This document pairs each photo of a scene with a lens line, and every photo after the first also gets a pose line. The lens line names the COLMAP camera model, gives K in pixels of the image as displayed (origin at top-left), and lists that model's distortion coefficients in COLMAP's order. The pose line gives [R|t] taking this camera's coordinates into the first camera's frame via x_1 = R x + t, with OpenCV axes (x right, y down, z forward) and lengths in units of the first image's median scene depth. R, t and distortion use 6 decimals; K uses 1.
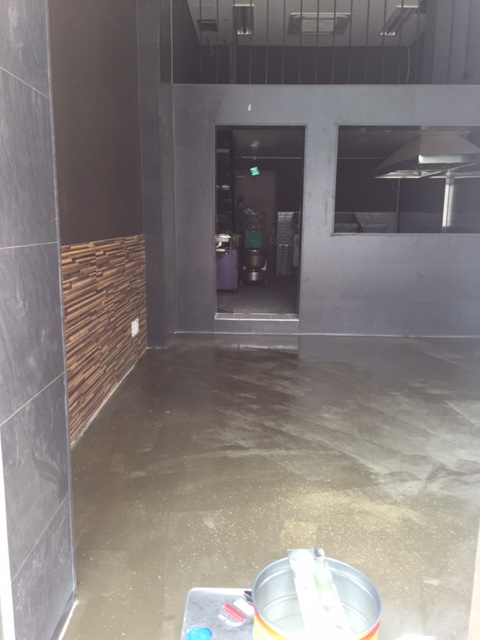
lens RADIAL K [[537.8, 0, 236.3], [0, 537.8, 319.3], [0, 0, 1]] dist [0.068281, -0.040053]
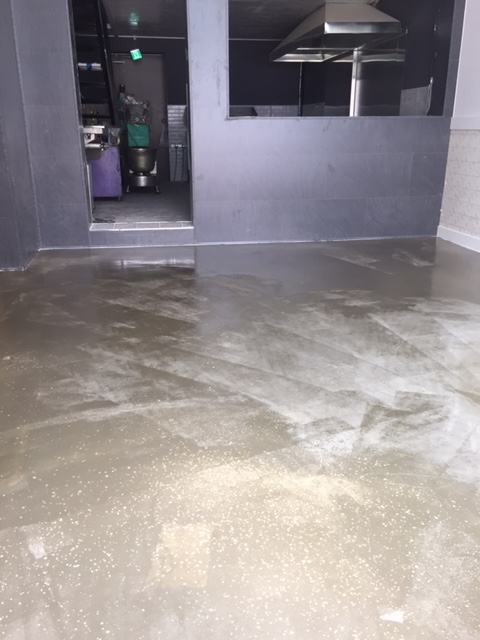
lens RADIAL K [[537.8, 0, 237.8], [0, 537.8, 323.5], [0, 0, 1]] dist [0.068281, -0.040053]
pose [[0.983285, -0.071950, 0.167256, 0.055235], [0.044215, 0.985470, 0.163995, 0.022936], [-0.176626, -0.153859, 0.972178, 0.254407]]
